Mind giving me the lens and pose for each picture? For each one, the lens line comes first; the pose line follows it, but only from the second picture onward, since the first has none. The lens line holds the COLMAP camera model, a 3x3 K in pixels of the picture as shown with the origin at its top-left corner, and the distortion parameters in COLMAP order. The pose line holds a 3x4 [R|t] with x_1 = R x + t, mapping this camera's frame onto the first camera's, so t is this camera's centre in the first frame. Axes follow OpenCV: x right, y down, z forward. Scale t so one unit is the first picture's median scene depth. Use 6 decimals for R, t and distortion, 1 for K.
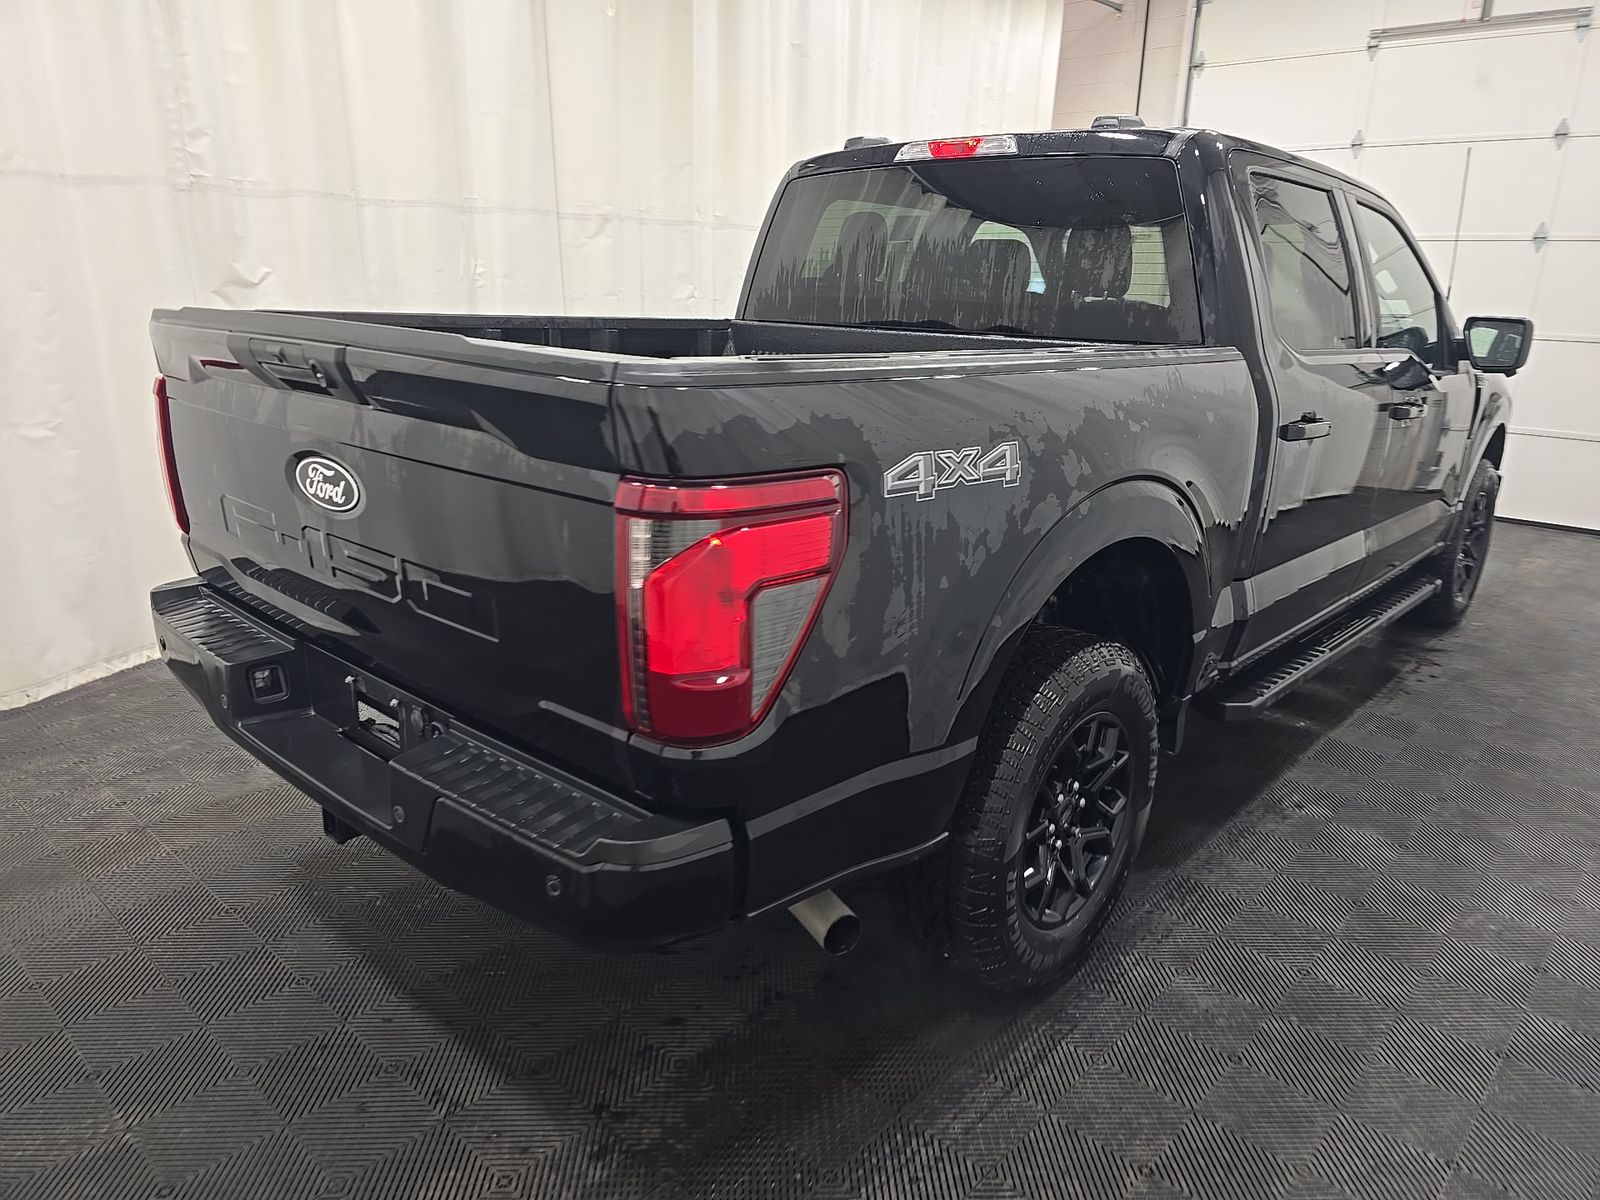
lens RADIAL K [[1064.4, 0, 824.2], [0, 1064.4, 606.4], [0, 0, 1]] dist [0.058732, -0.054344]
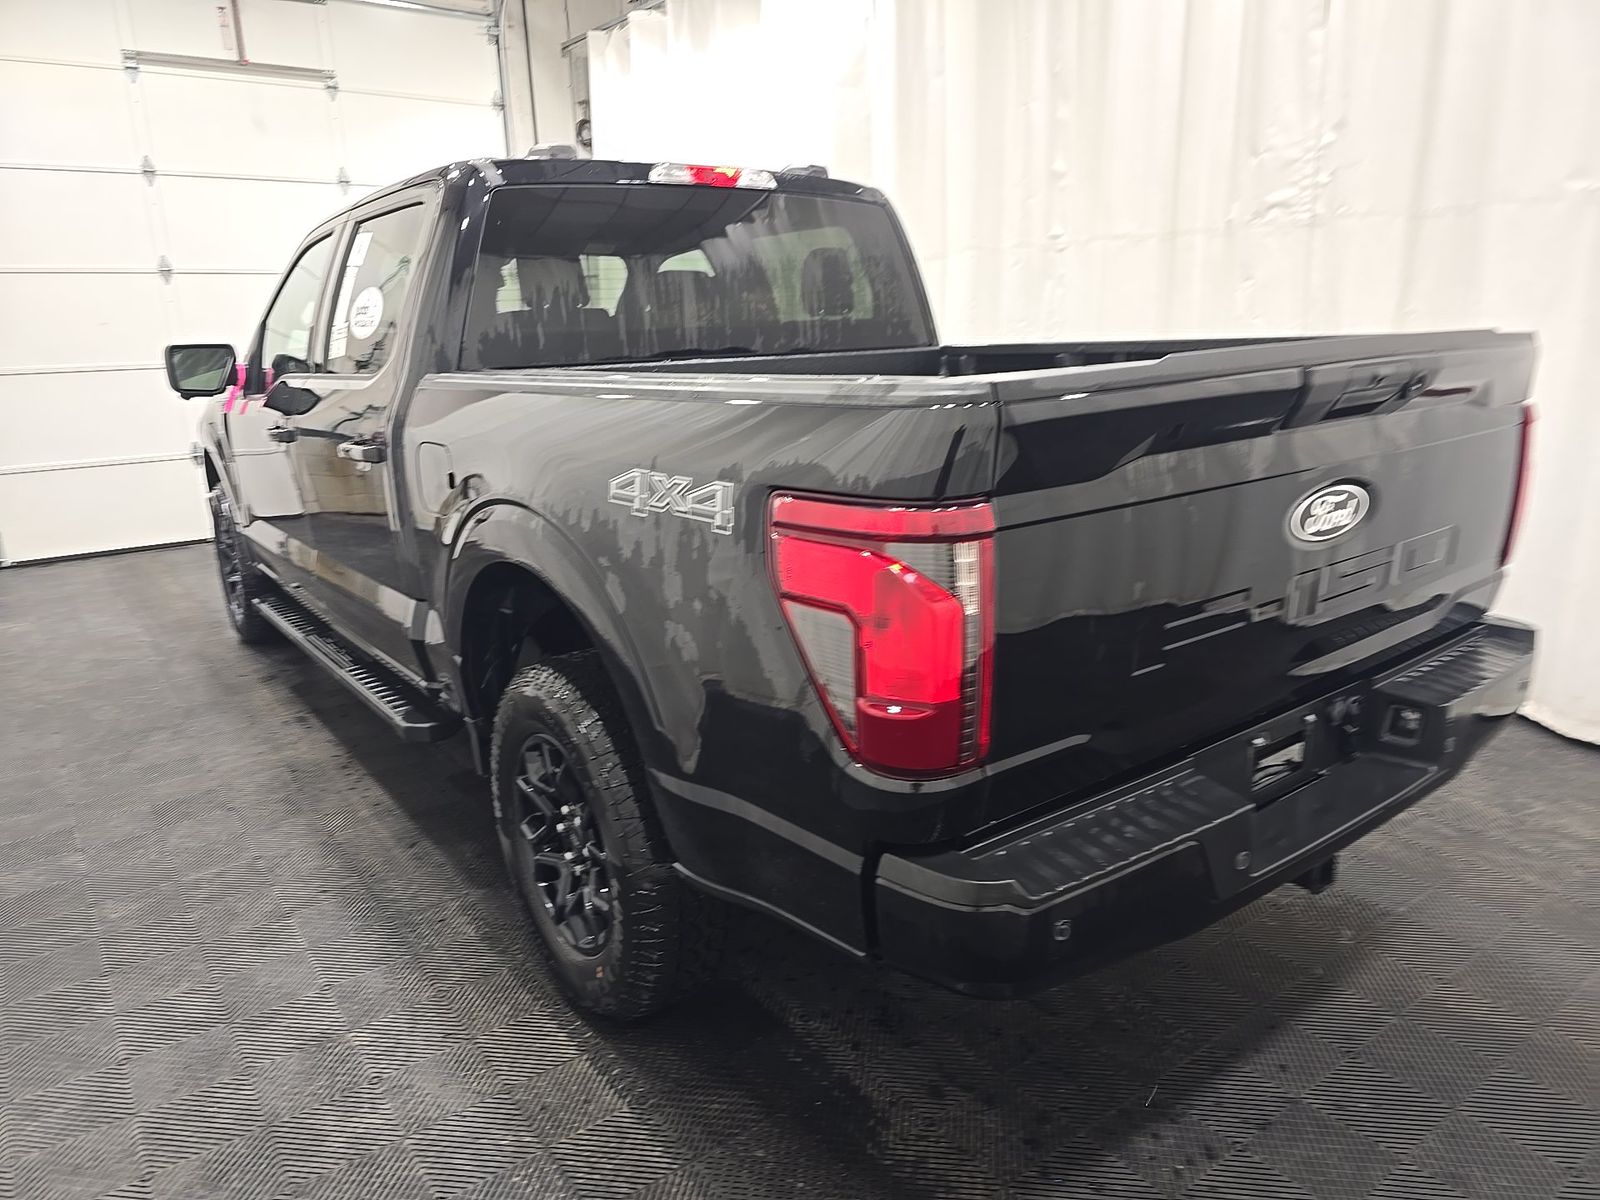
lens RADIAL K [[1064.4, 0, 824.2], [0, 1064.4, 606.4], [0, 0, 1]] dist [0.058732, -0.054344]
pose [[0.197541, -0.288000, 0.937034, -0.857943], [0.317305, 0.923197, 0.216855, -0.225276], [-0.927521, 0.254488, 0.273753, 0.688826]]
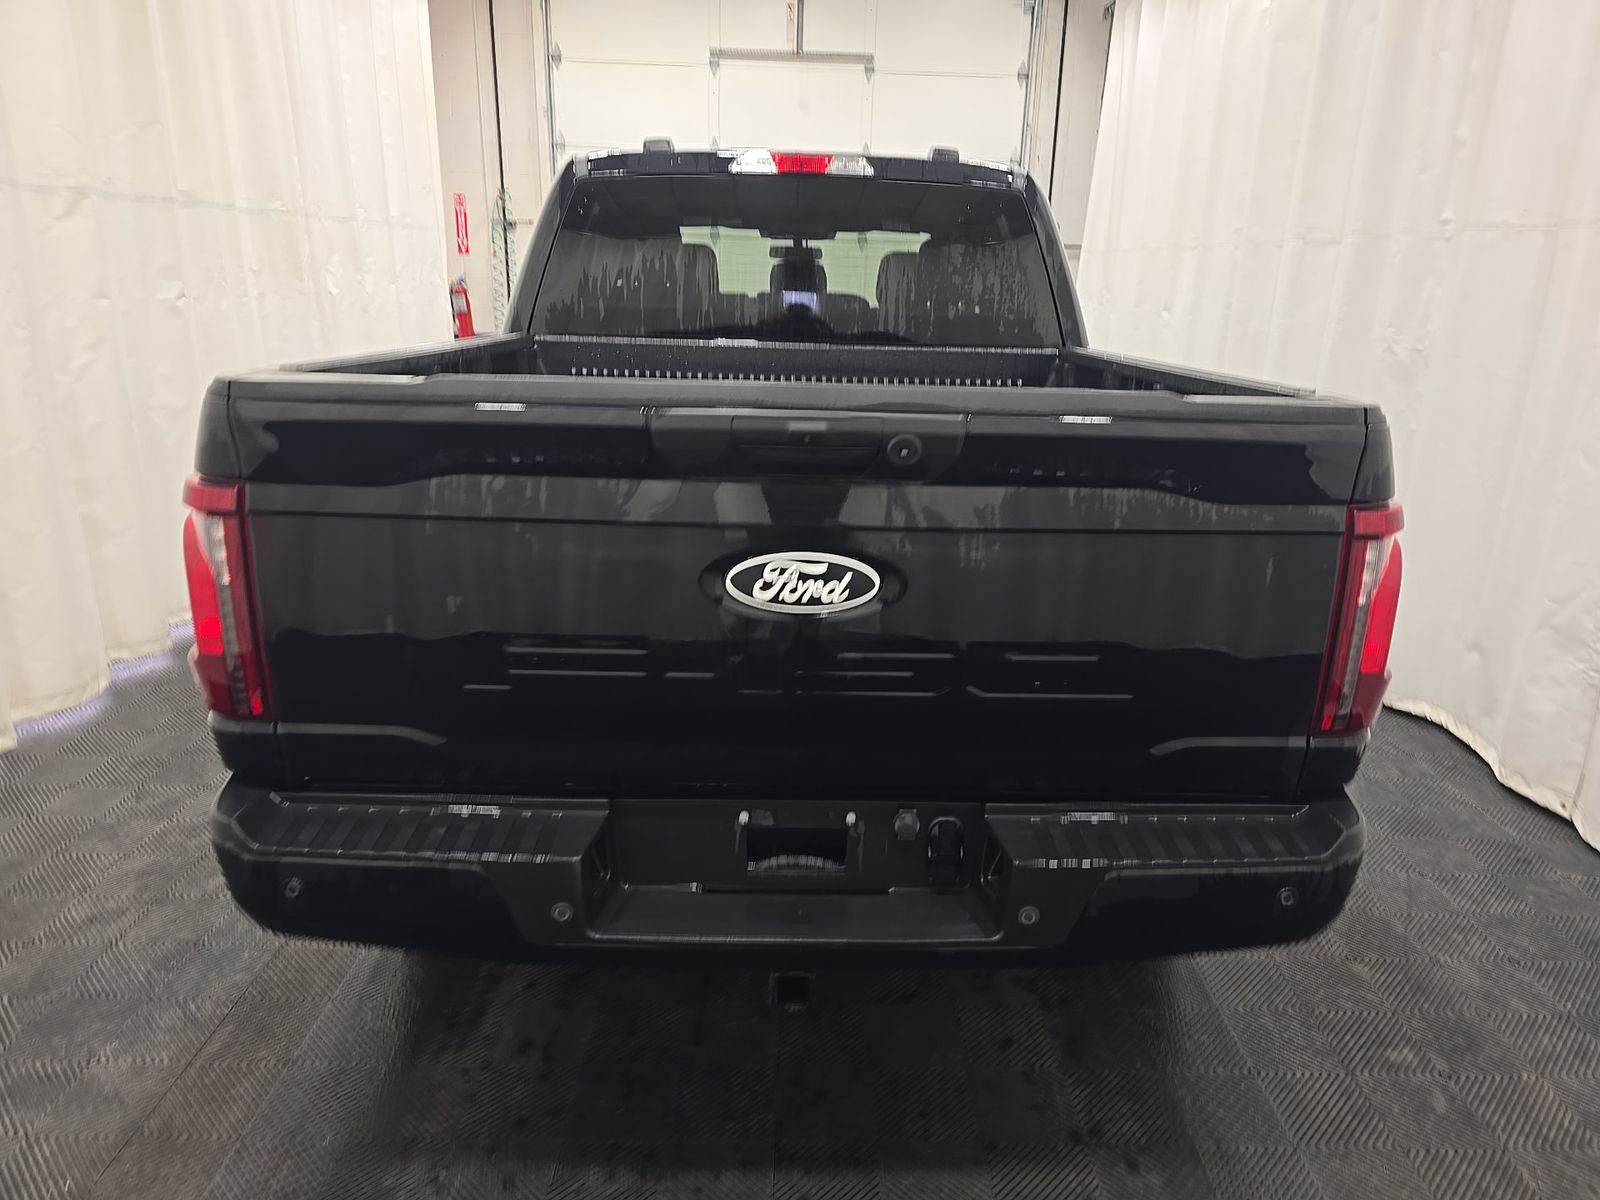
lens RADIAL K [[1064.4, 0, 824.2], [0, 1064.4, 606.4], [0, 0, 1]] dist [0.058732, -0.054344]
pose [[0.734084, -0.205211, 0.647309, -0.575229], [0.190263, 0.977220, 0.094032, -0.099241], [-0.651860, 0.054132, 0.756405, 0.220984]]
